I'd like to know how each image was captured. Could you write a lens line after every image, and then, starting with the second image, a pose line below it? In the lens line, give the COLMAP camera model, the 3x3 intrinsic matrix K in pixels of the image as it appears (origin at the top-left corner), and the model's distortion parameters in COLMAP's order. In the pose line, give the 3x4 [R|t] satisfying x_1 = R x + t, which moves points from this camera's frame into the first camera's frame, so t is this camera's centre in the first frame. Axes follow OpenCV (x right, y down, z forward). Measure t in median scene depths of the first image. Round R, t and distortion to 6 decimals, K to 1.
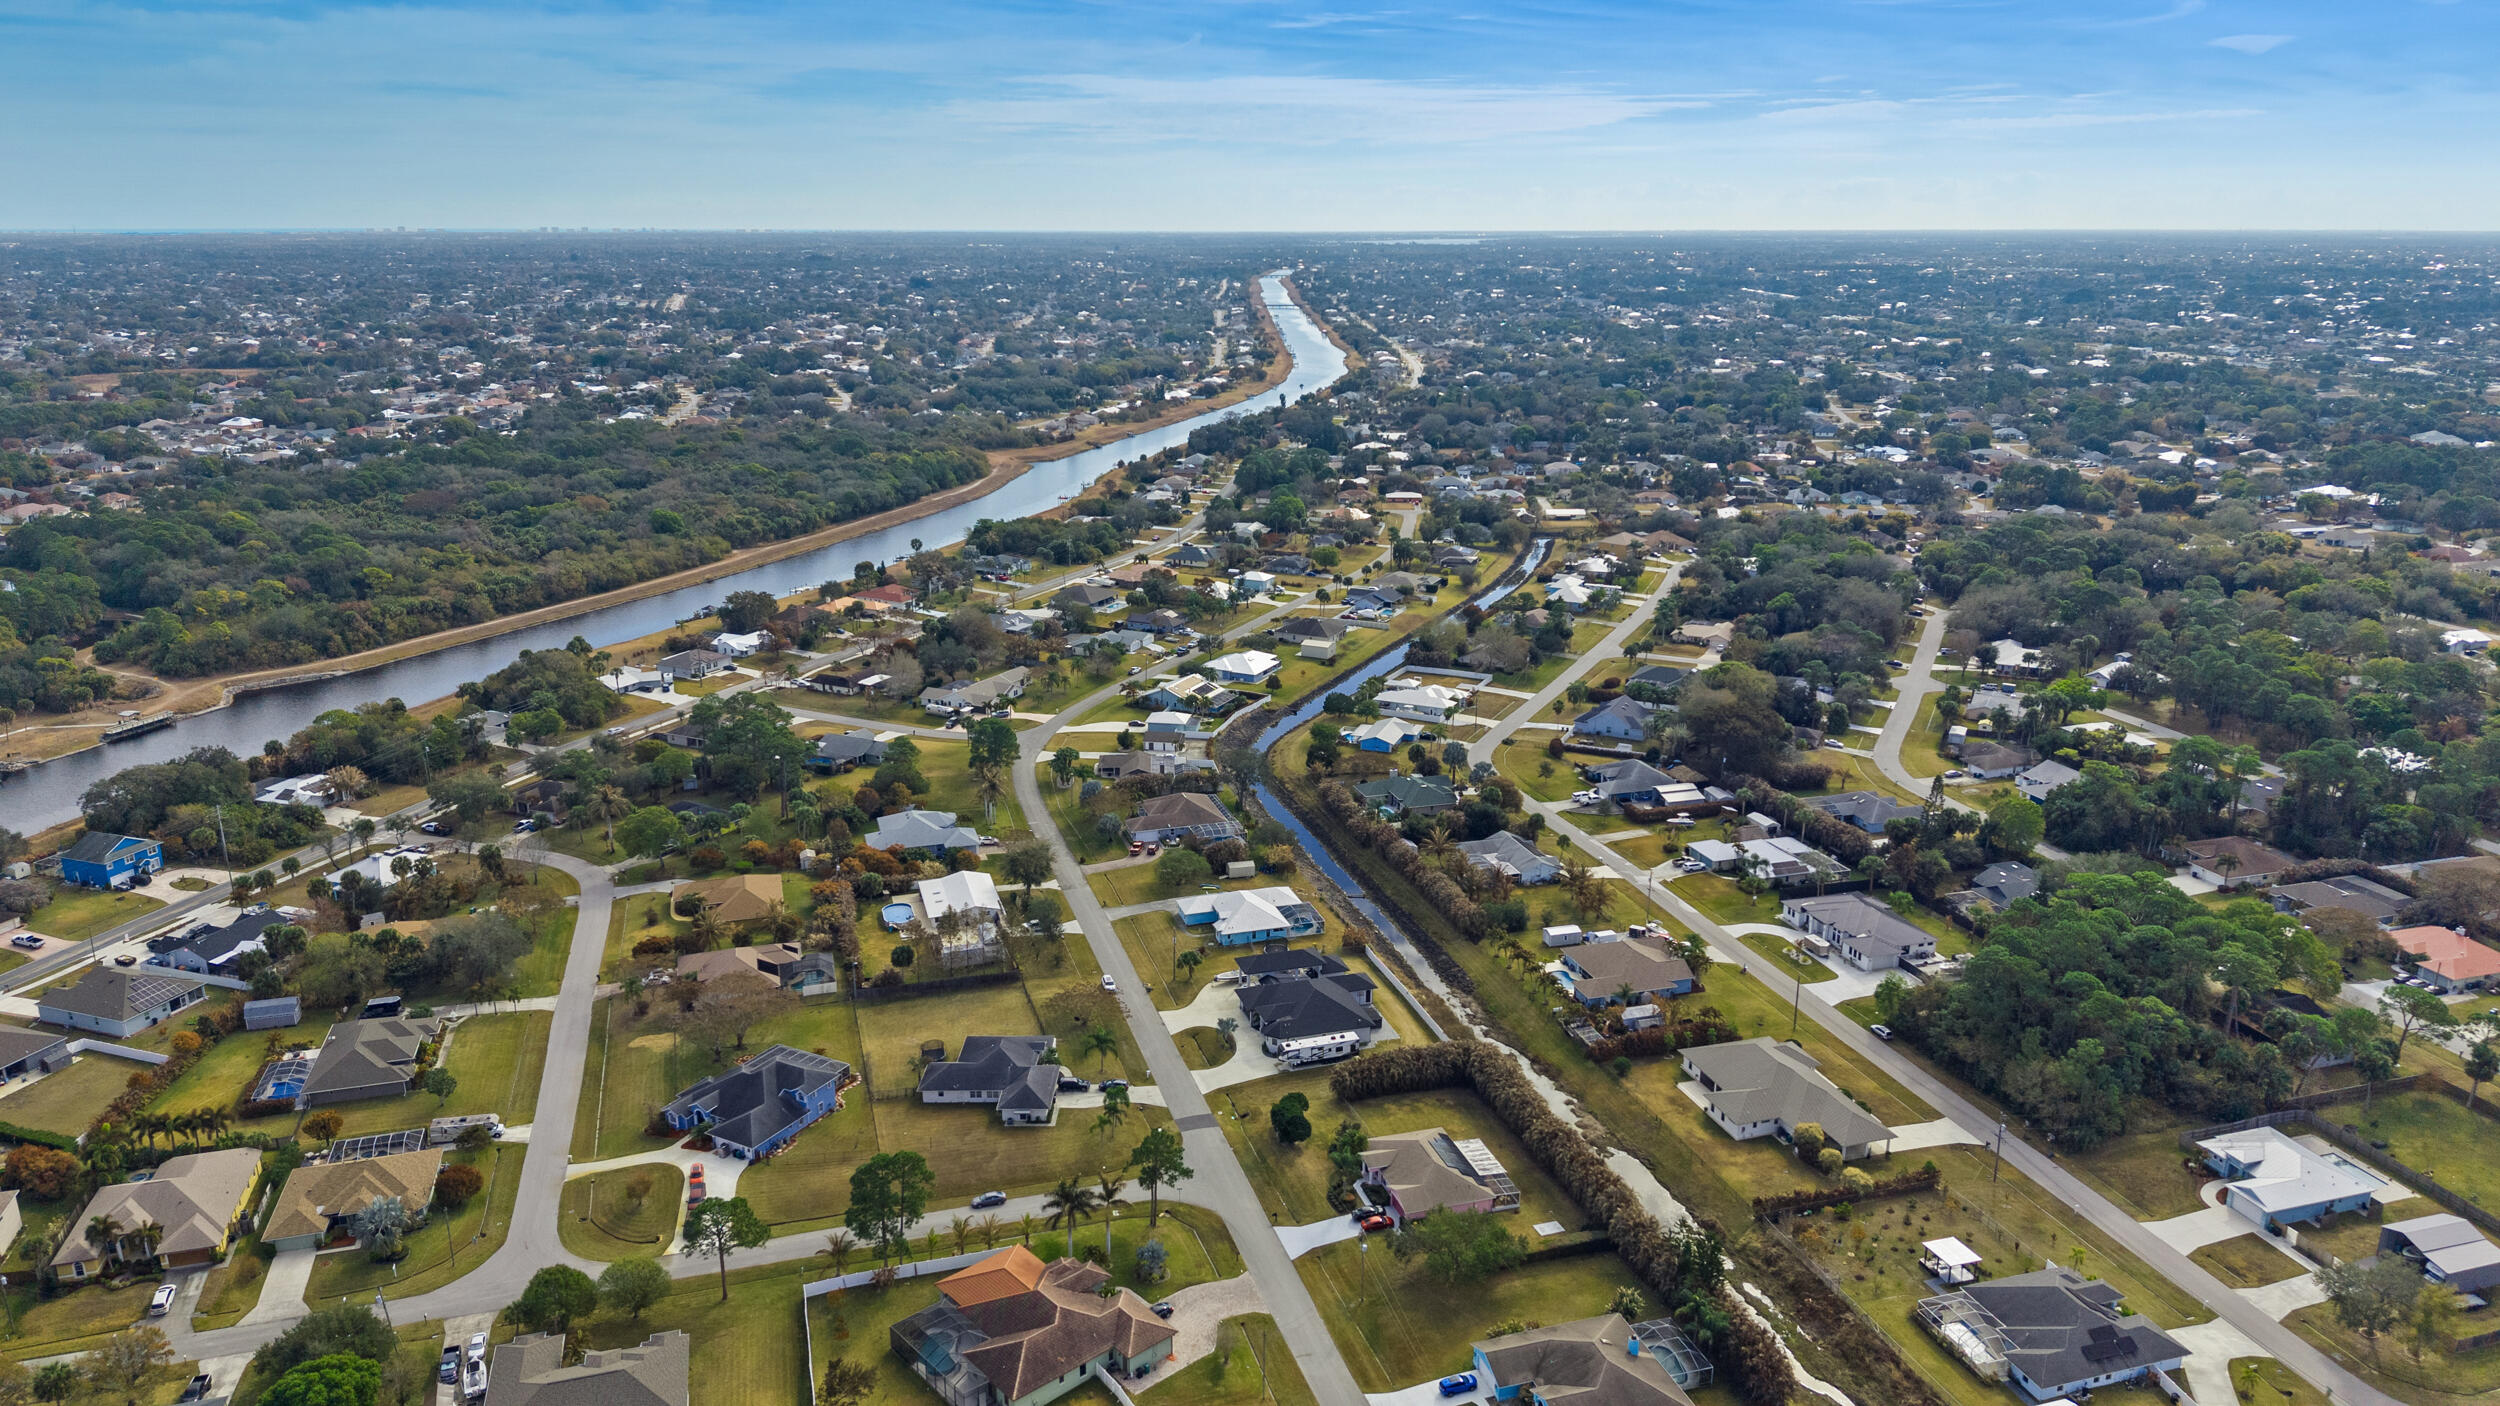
lens RADIAL K [[1672.2, 0, 1250.0], [0, 1672.2, 703.0], [0, 0, 1]] dist [0.075900, -0.101593]
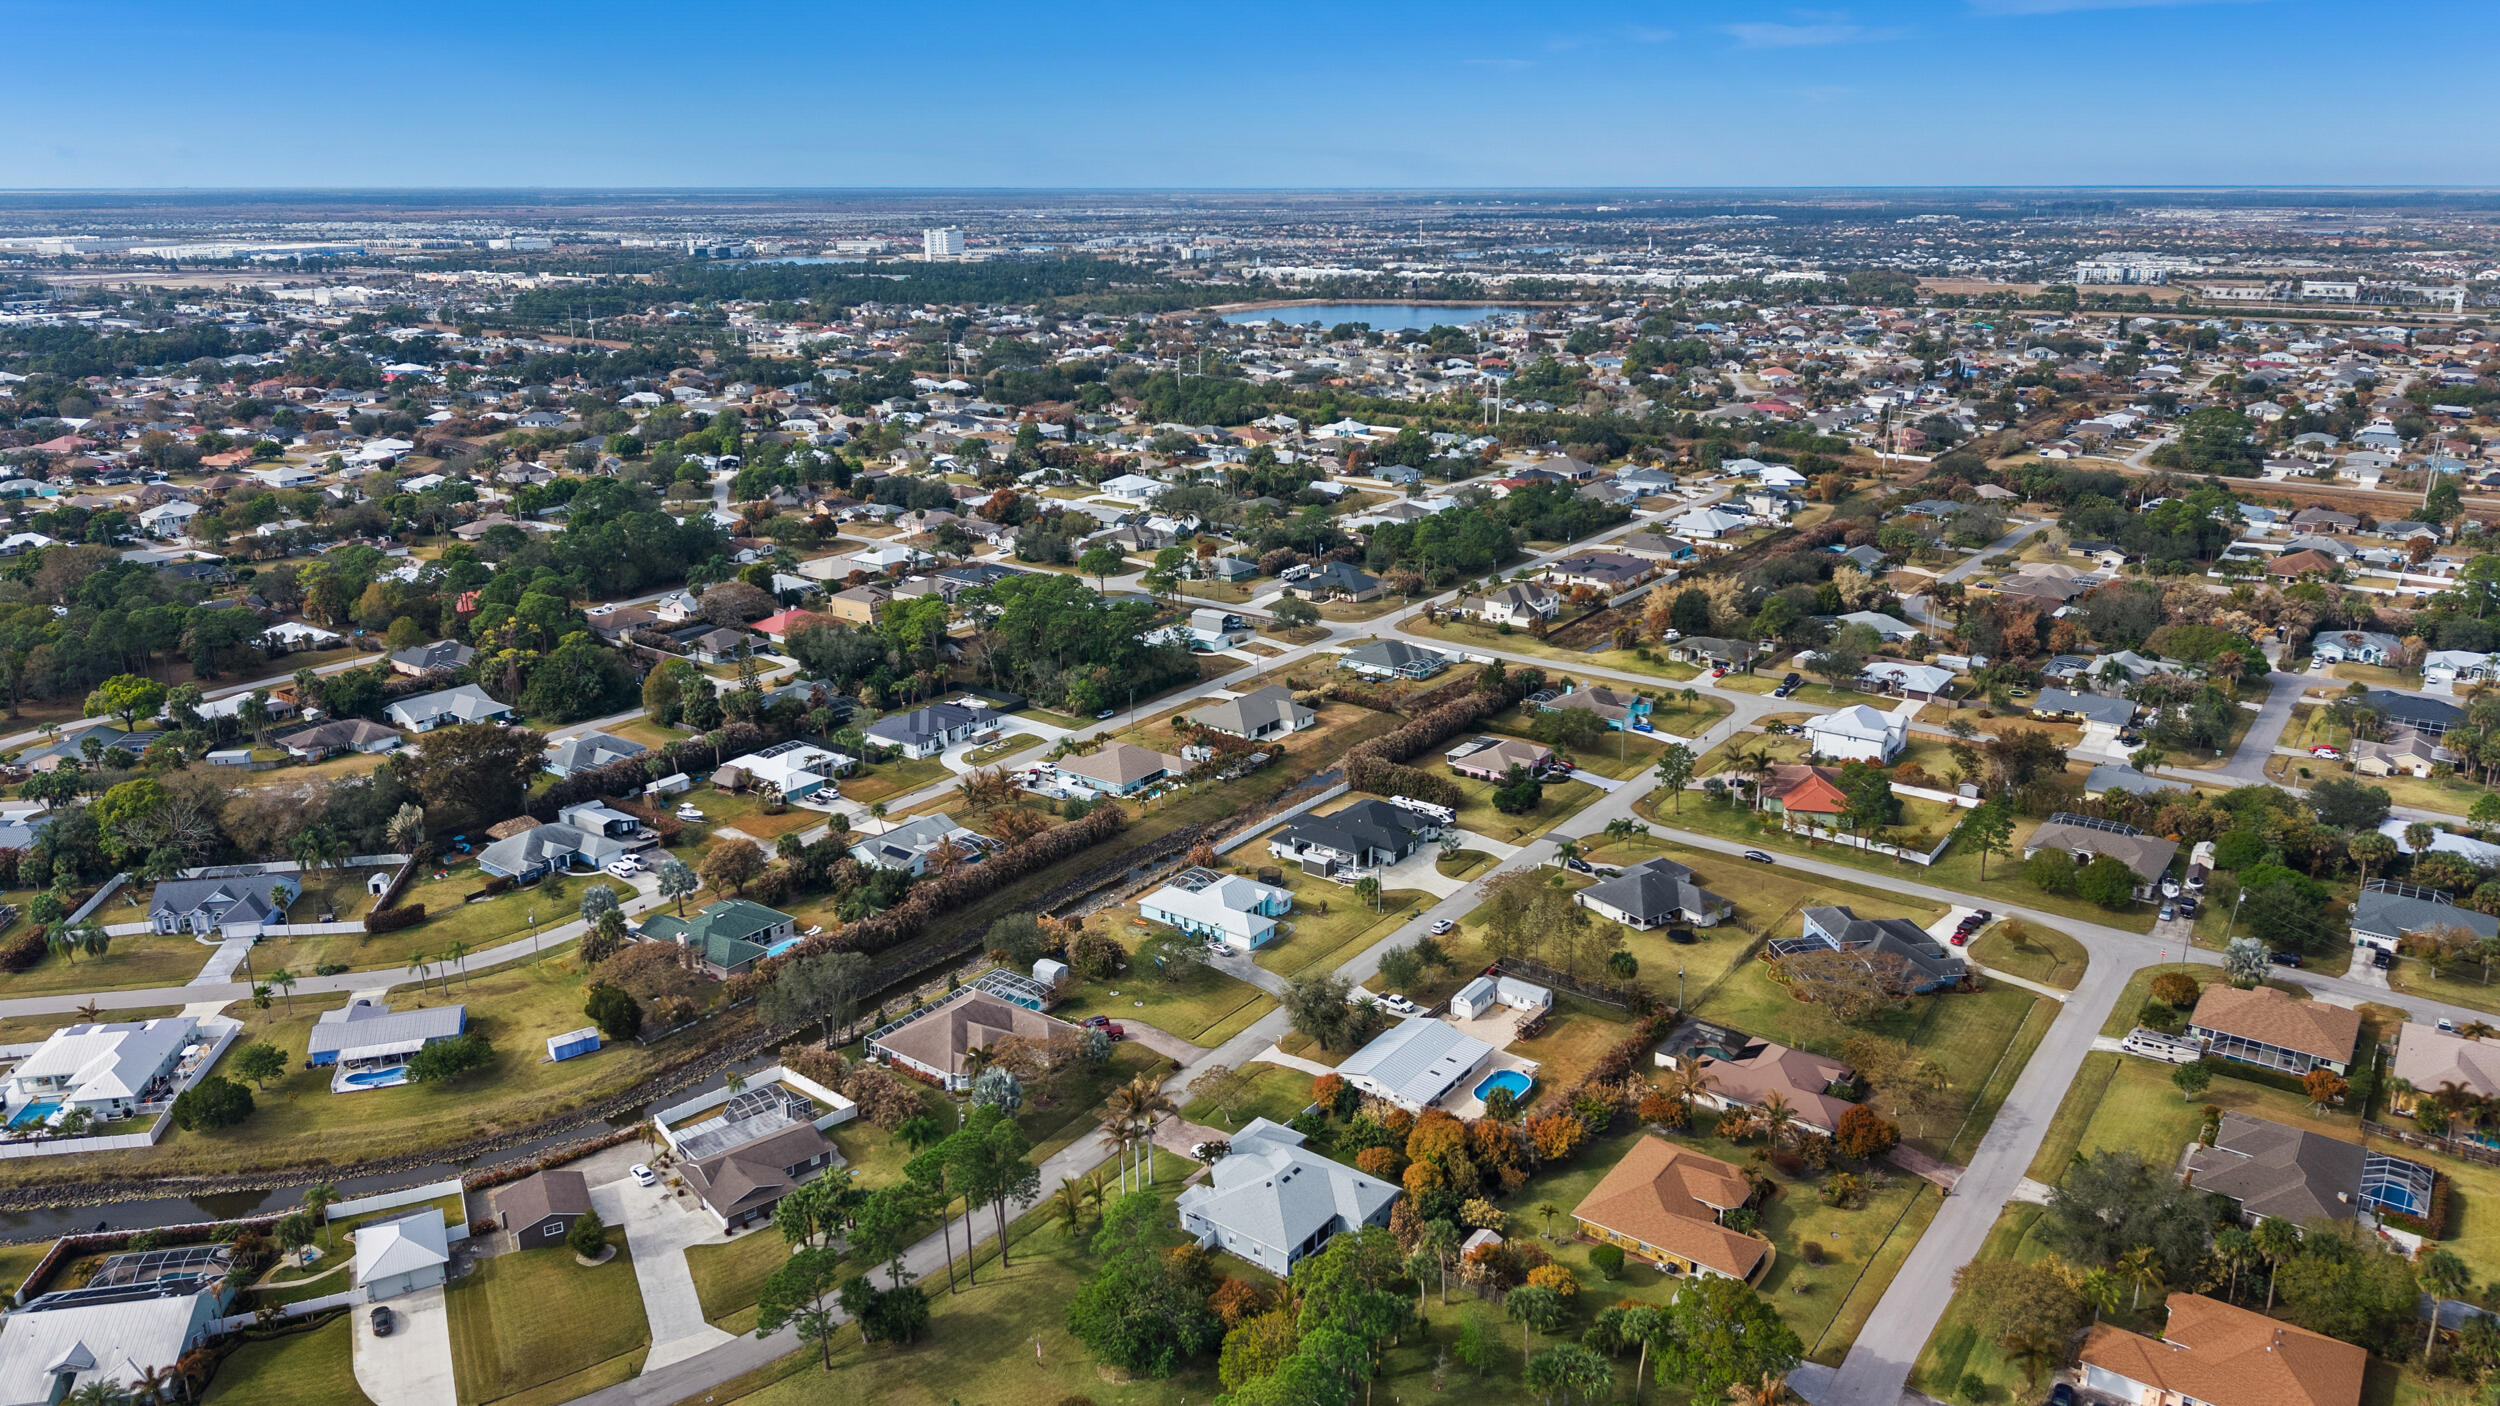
lens RADIAL K [[1677.4, 0, 1250.0], [0, 1677.4, 703.0], [0, 0, 1]] dist [0.043434, -0.044495]
pose [[-0.593476, -0.234656, 0.769885, -0.732127], [0.228102, 0.868298, 0.440487, -0.381975], [-0.771852, 0.437031, -0.461788, 1.521199]]
